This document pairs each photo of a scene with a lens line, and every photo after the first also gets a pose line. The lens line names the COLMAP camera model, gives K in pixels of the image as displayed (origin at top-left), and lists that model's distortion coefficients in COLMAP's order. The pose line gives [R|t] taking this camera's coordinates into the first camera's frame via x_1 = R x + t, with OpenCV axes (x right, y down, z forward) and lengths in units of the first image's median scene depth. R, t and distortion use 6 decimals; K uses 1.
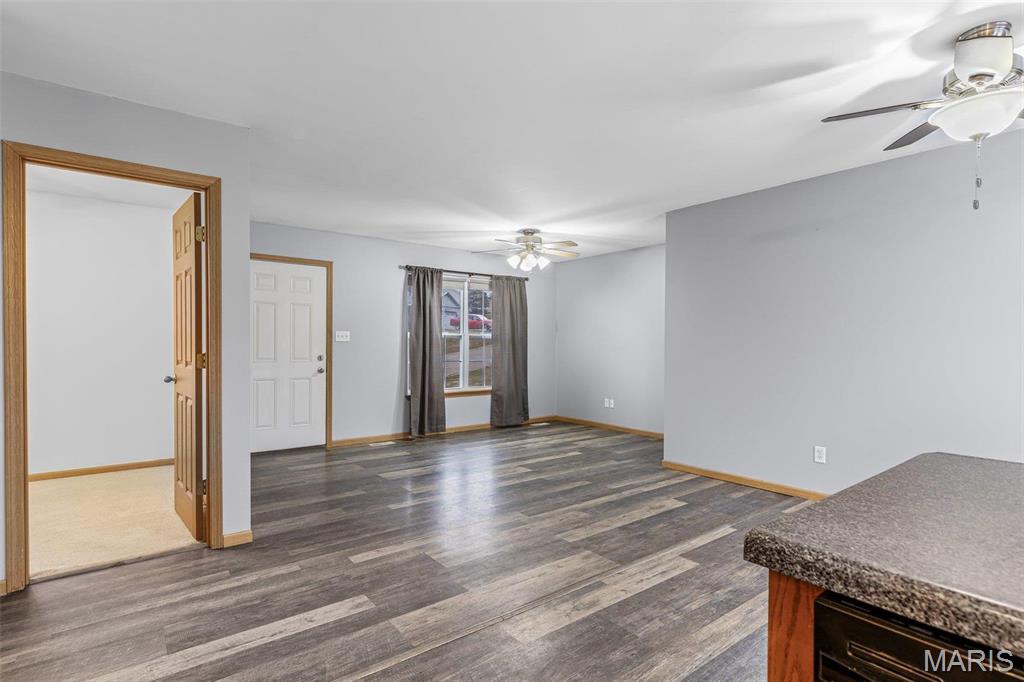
lens RADIAL K [[520.0, 0, 513.8], [0, 520.0, 343.6], [0, 0, 1]] dist [0.004181, -0.000018]
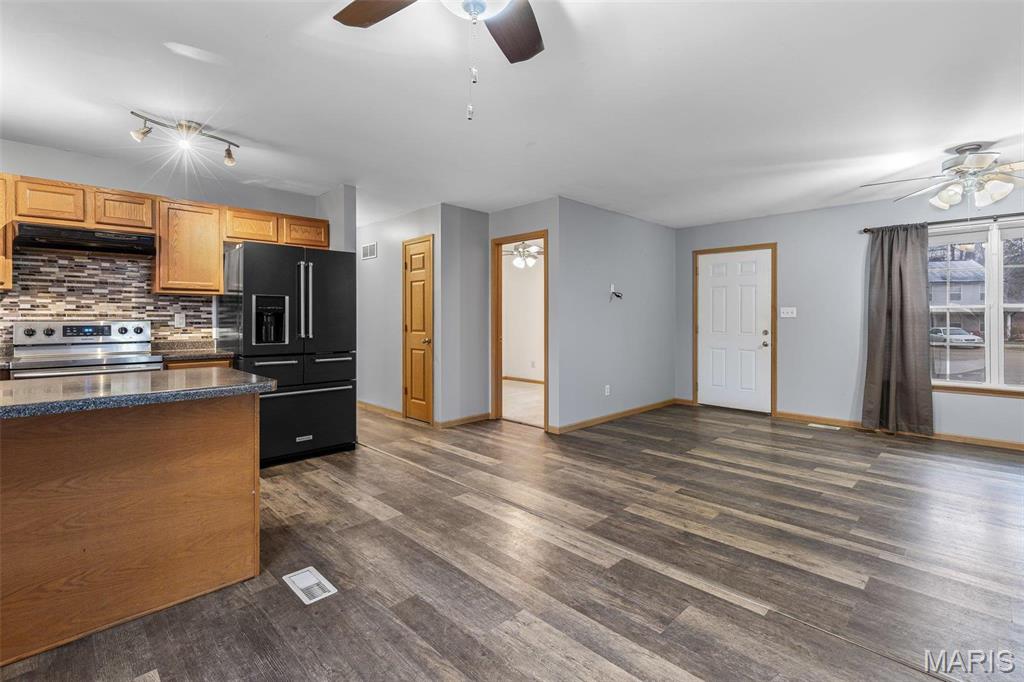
lens RADIAL K [[472.9, 0, 518.0], [0, 472.9, 317.8], [0, 0, 1]] dist [0.004429, 0.000300]
pose [[0.112152, -0.004781, -0.993680, 0.747593], [-0.001831, 0.999986, -0.005018, 0.002850], [0.993689, 0.002382, 0.112142, 0.498101]]
